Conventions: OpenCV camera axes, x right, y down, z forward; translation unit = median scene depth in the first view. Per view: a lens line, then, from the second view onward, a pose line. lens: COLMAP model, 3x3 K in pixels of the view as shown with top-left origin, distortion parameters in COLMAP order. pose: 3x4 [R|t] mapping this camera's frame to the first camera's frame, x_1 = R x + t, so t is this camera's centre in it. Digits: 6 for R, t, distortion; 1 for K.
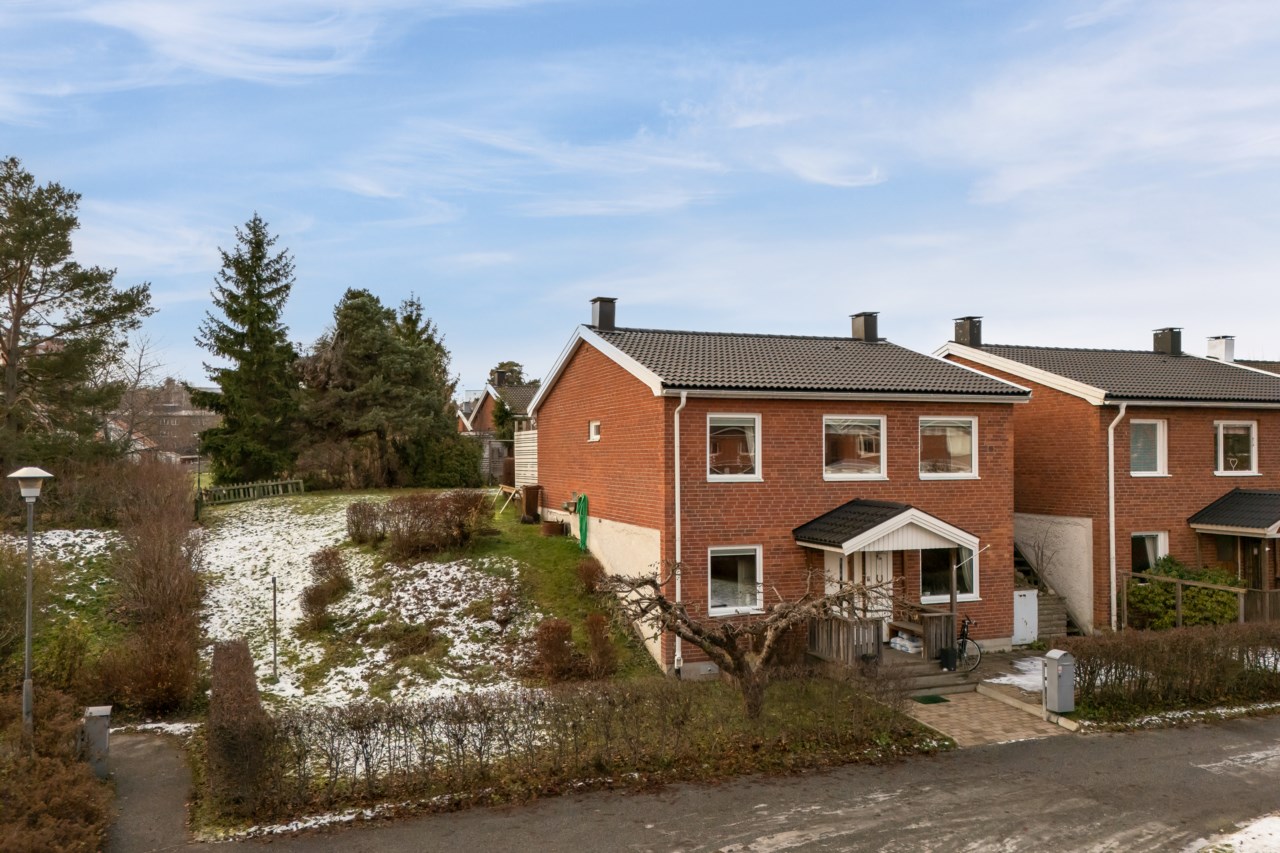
lens RADIAL K [[948.4, 0, 645.5], [0, 948.4, 449.9], [0, 0, 1]] dist [0.083336, -0.076348]
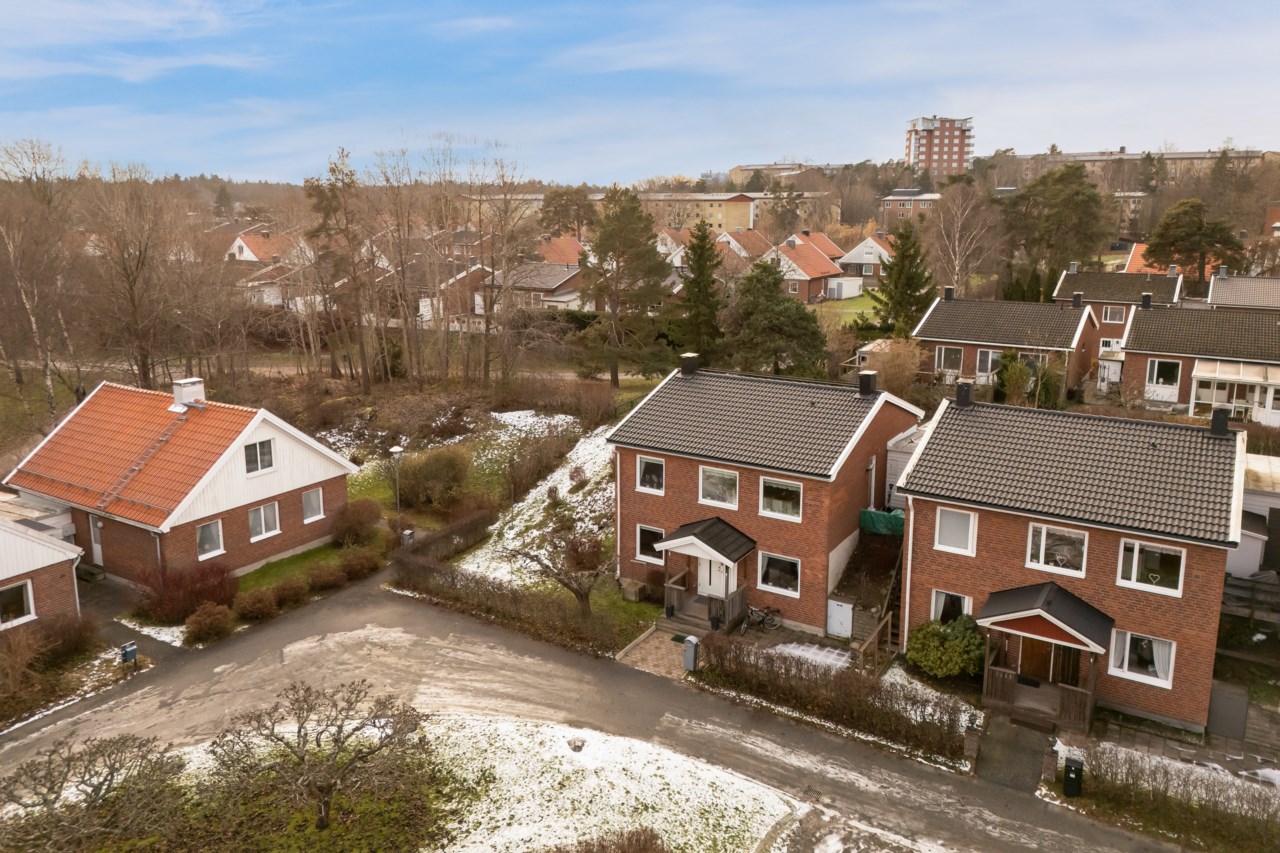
lens RADIAL K [[934.7, 0, 642.2], [0, 934.7, 376.9], [0, 0, 1]] dist [0.089644, -0.084567]
pose [[0.611986, 0.151833, -0.776157, 1.390456], [0.001812, 0.981127, 0.193358, -0.513558], [0.790866, -0.119739, 0.600161, -0.070385]]
